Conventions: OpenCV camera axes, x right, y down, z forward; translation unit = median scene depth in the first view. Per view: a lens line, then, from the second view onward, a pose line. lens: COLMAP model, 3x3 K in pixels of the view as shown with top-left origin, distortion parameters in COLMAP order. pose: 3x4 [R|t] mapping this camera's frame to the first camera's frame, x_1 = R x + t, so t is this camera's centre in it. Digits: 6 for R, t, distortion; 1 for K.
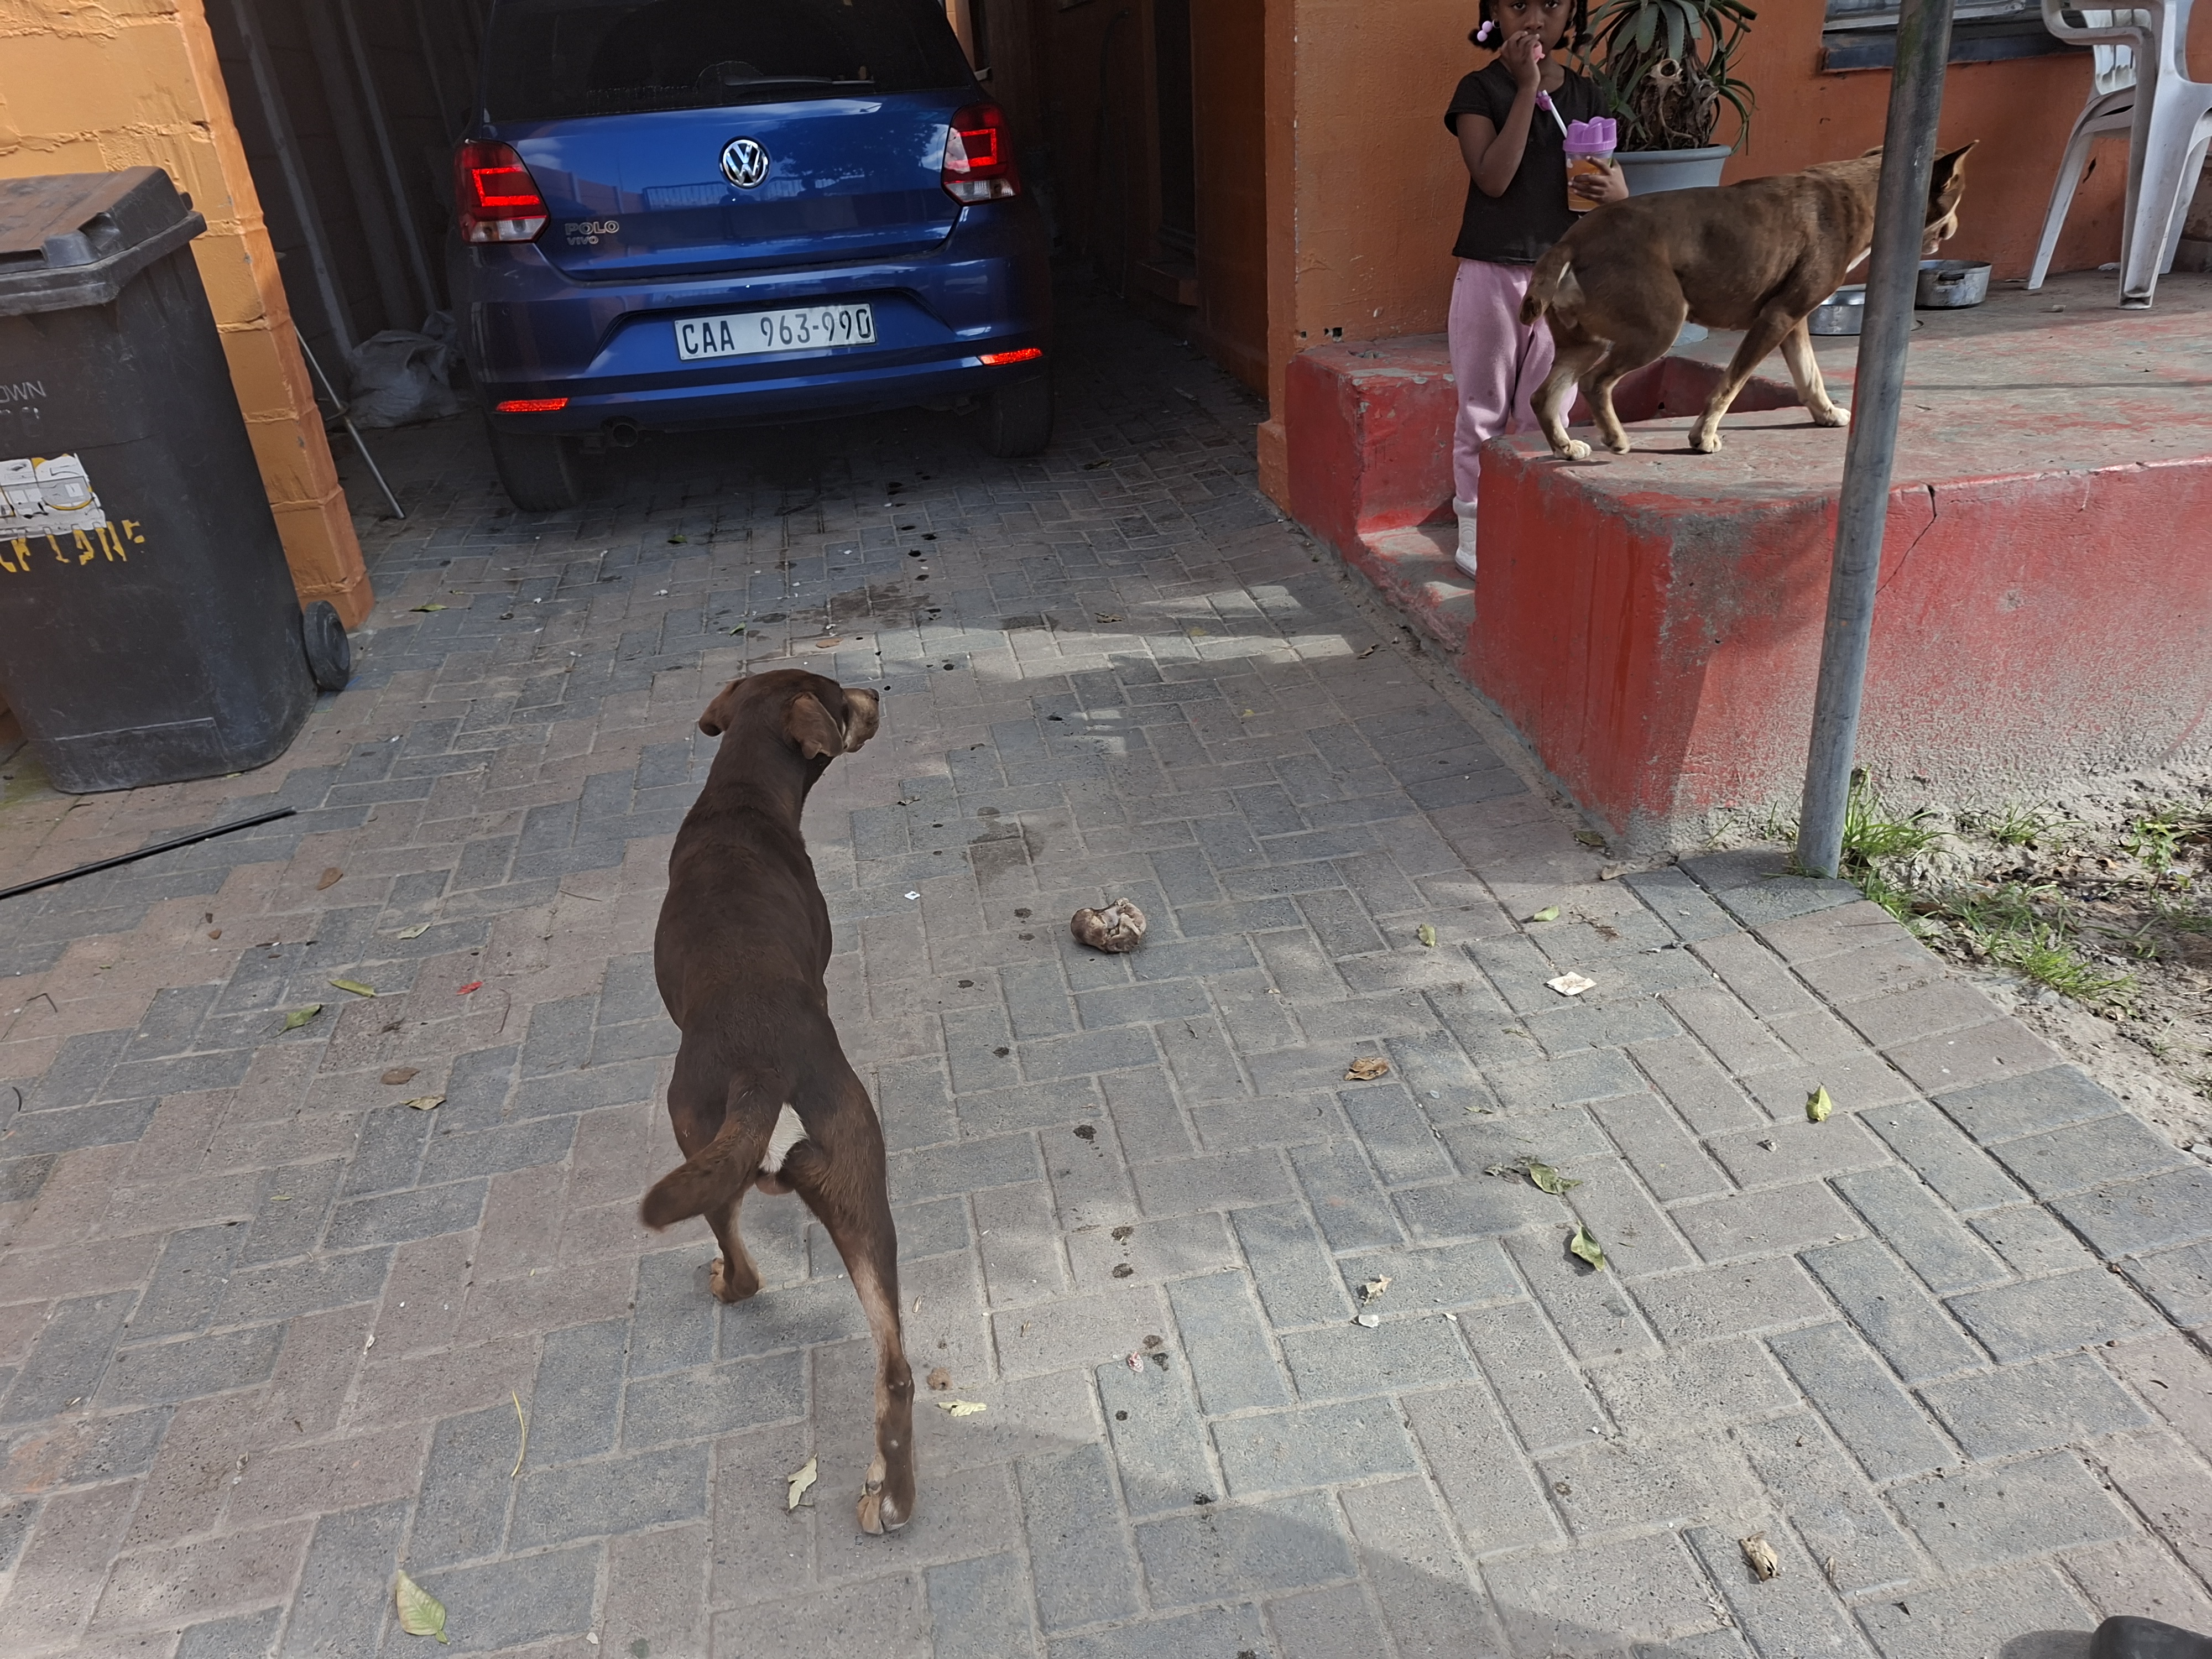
lens RADIAL K [[1554.2, 0, 1104.1], [0, 1554.2, 867.0], [0, 0, 1]] dist [0.059917, -0.060389]
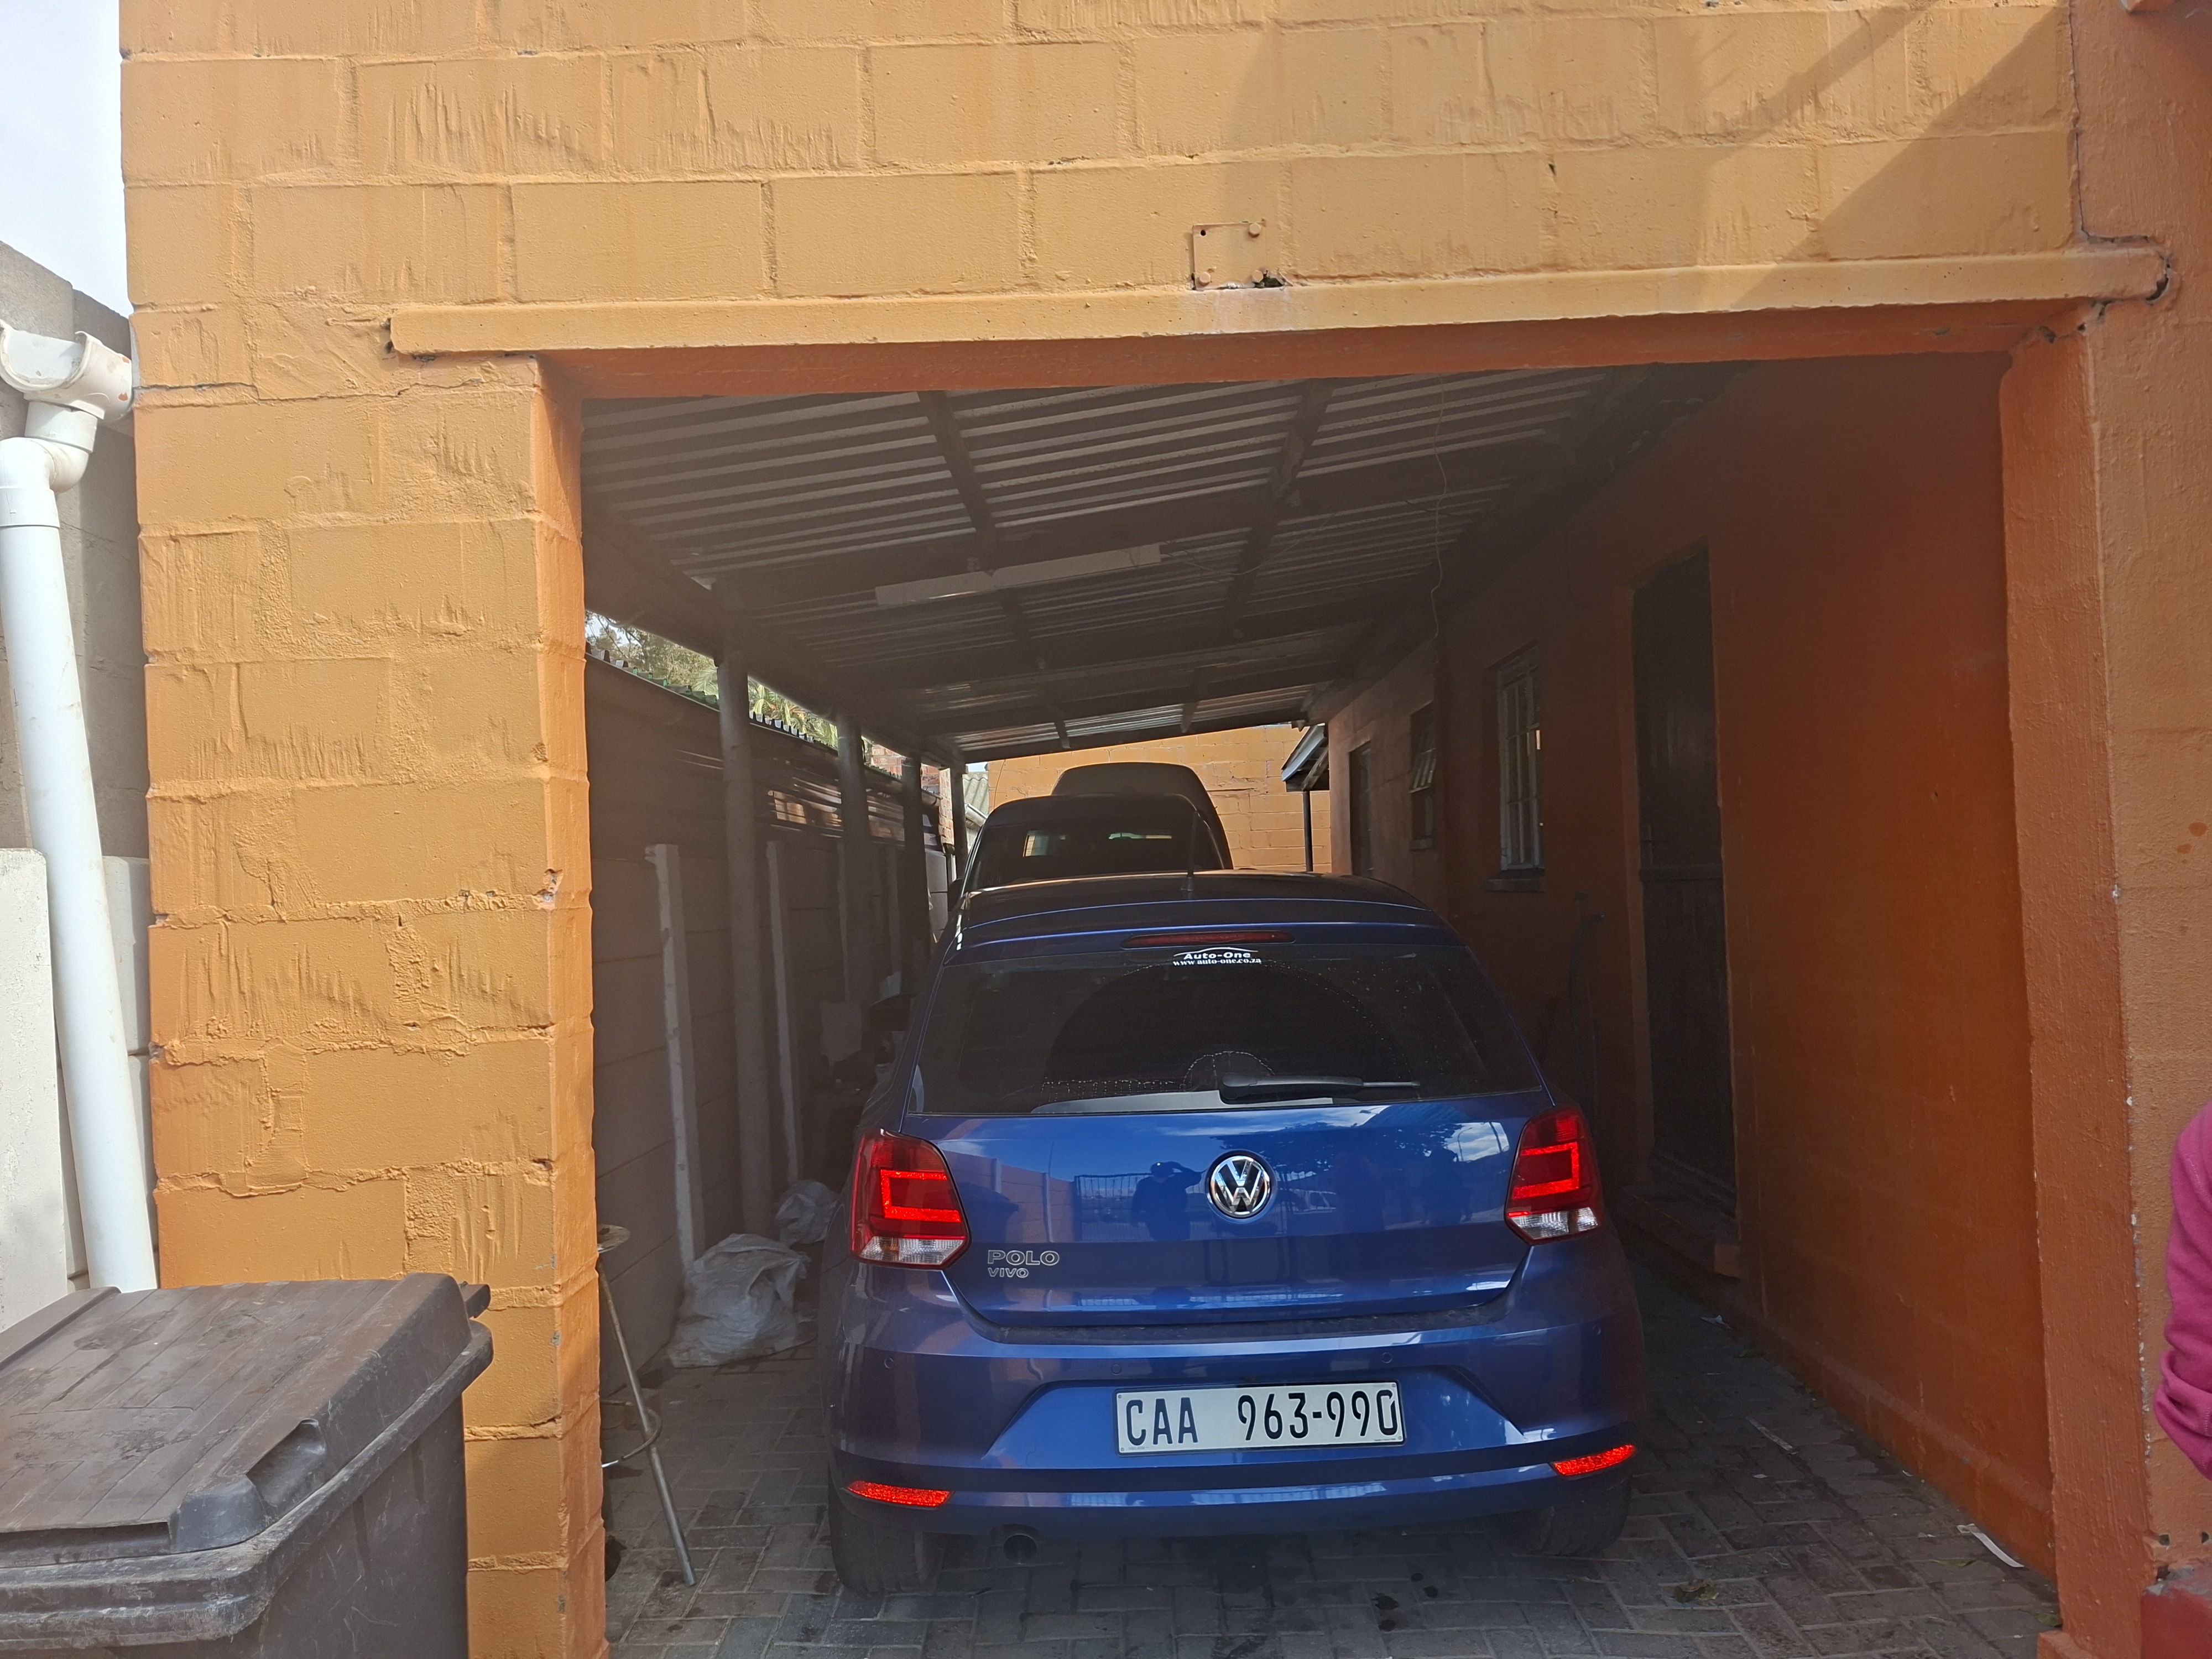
lens RADIAL K [[1554.2, 0, 1110.2], [0, 1554.2, 824.8], [0, 0, 1]] dist [0.059917, -0.060389]
pose [[0.981851, 0.022870, -0.188272, -0.293944], [-0.108887, 0.880768, -0.460860, -0.483638], [0.155284, 0.472996, 0.867273, 0.543996]]
